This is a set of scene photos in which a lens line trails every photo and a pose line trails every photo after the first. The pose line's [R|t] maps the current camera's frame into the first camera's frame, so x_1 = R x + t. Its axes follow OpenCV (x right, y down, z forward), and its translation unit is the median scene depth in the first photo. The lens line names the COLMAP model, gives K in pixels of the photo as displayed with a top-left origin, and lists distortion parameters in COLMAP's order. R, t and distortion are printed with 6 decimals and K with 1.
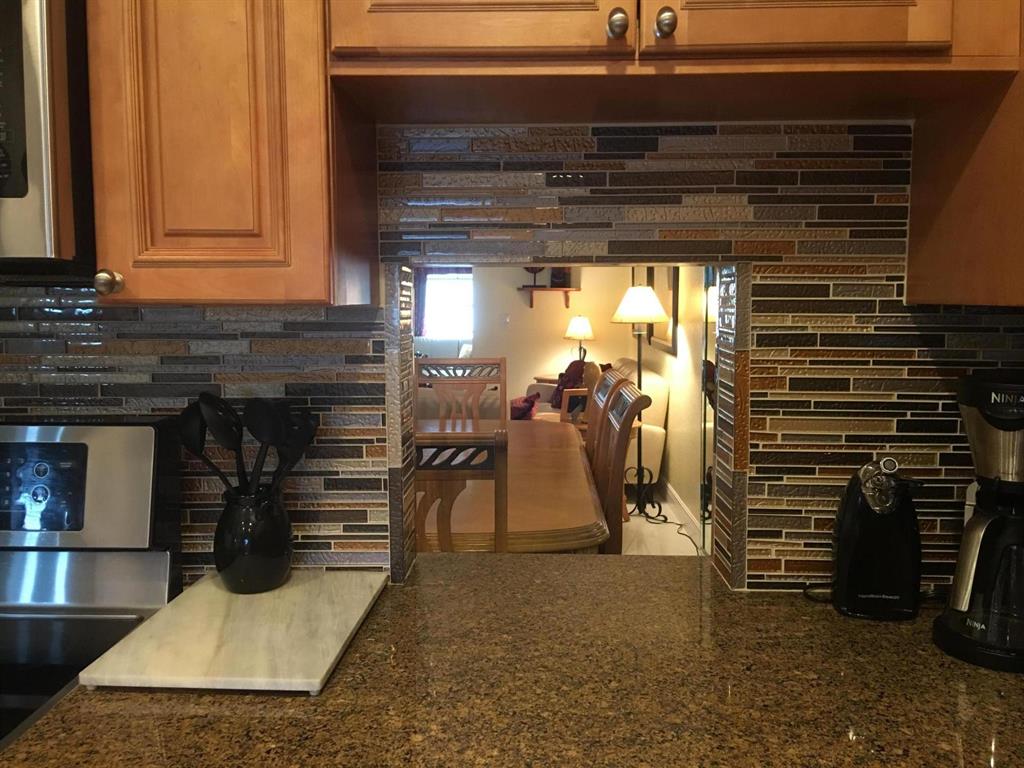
lens RADIAL K [[866.8, 0, 509.8], [0, 866.8, 373.6], [0, 0, 1]] dist [0.115415, -0.173838]
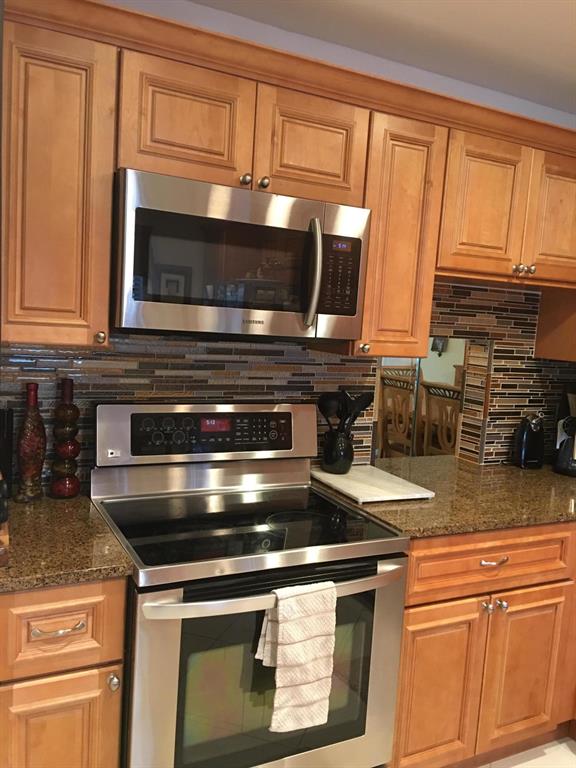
lens RADIAL K [[650.1, 0, 290.6], [0, 650.1, 381.7], [0, 0, 1]] dist [0.115415, -0.173838]
pose [[0.872049, 0.005881, 0.489384, -1.230401], [-0.017620, 0.999657, 0.019385, -0.029541], [-0.489102, -0.025528, 0.871853, -0.437322]]
